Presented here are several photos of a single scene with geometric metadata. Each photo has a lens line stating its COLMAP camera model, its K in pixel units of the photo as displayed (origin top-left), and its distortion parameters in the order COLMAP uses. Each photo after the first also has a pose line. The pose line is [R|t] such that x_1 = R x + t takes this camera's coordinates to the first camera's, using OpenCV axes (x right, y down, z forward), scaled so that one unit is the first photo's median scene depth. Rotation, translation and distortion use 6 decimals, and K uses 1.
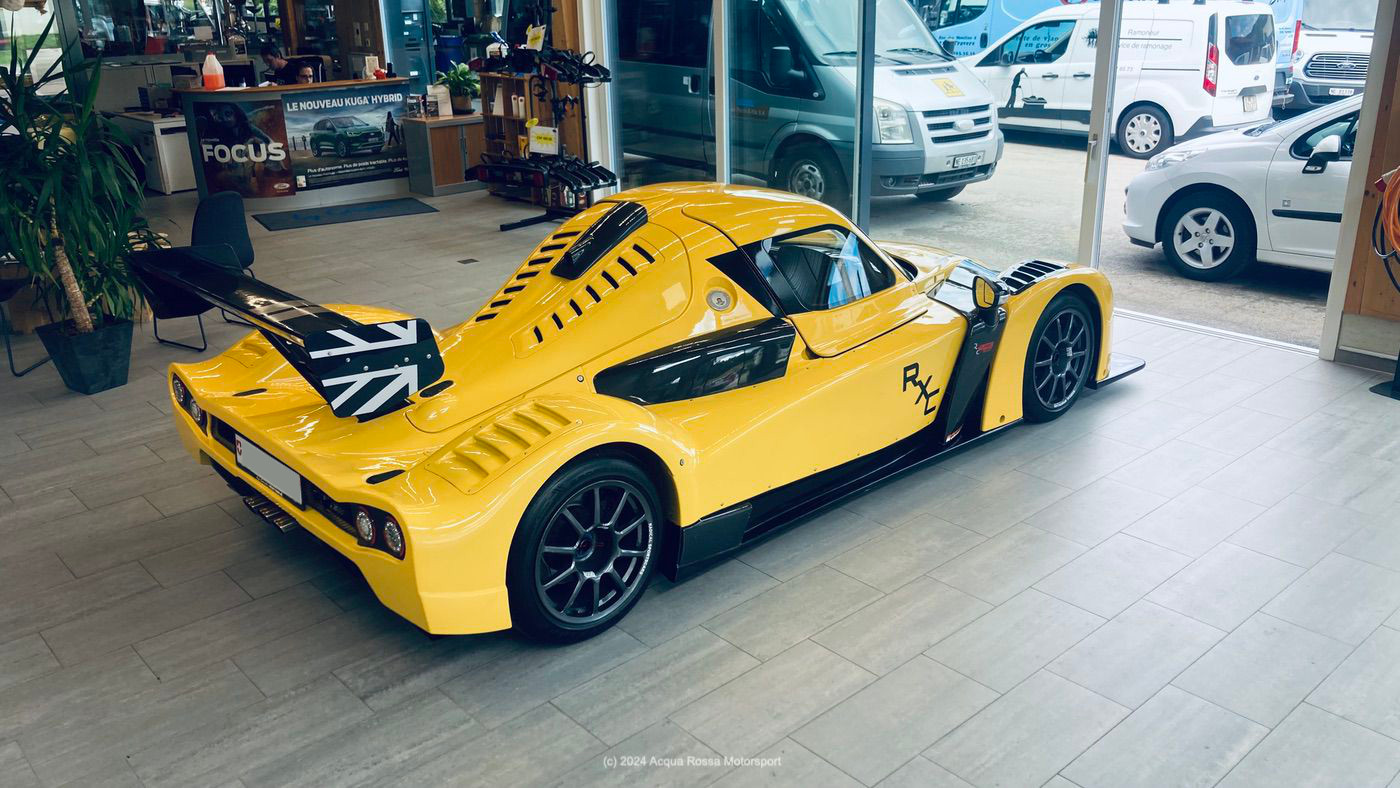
lens RADIAL K [[1162.5, 0, 703.0], [0, 1162.5, 391.2], [0, 0, 1]] dist [0.032048, 0.001076]
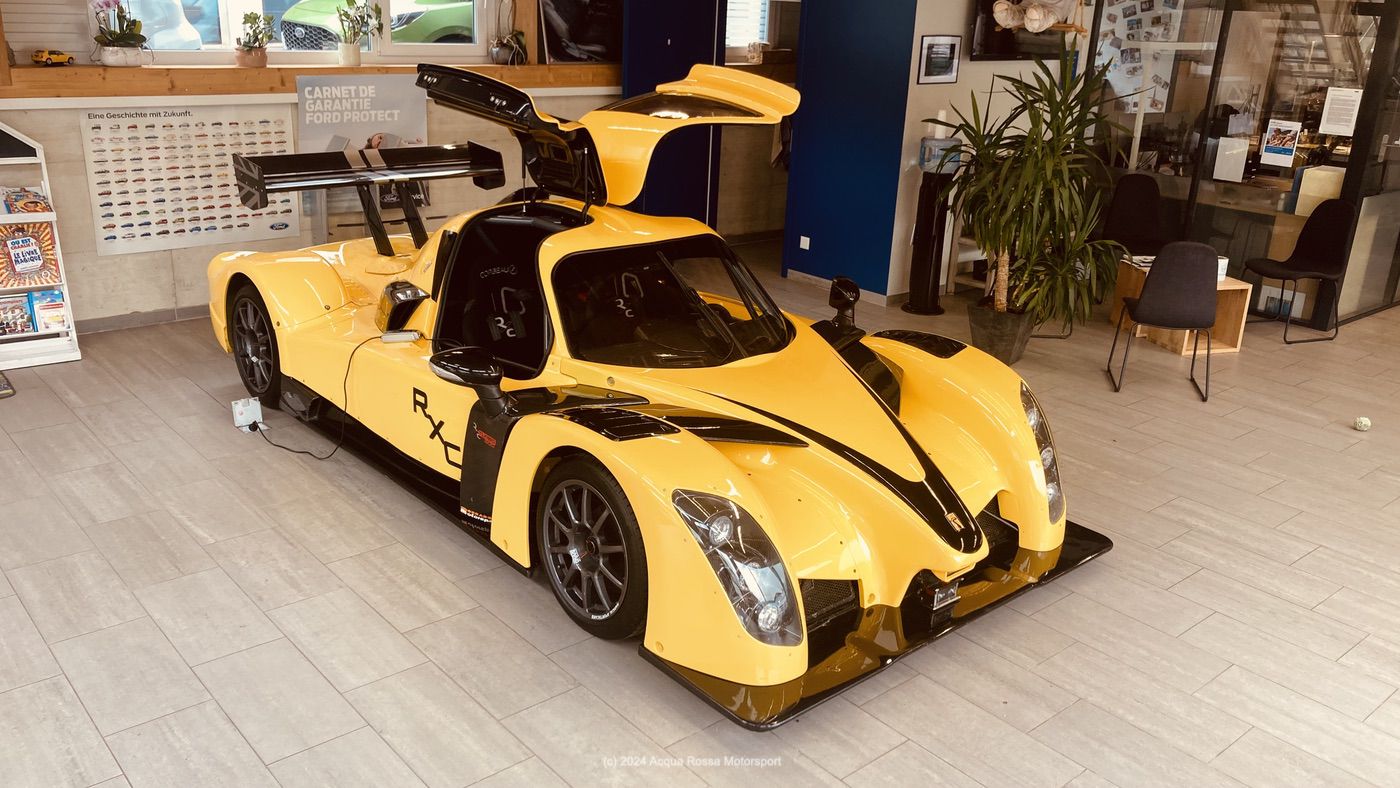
lens RADIAL K [[1148.8, 0, 701.7], [0, 1148.8, 390.1], [0, 0, 1]] dist [0.029364, -0.002205]
pose [[-0.013088, 0.346169, -0.938081, 1.050644], [-0.380989, 0.865666, 0.324762, -0.414372], [0.924487, 0.361649, 0.120557, 1.069866]]
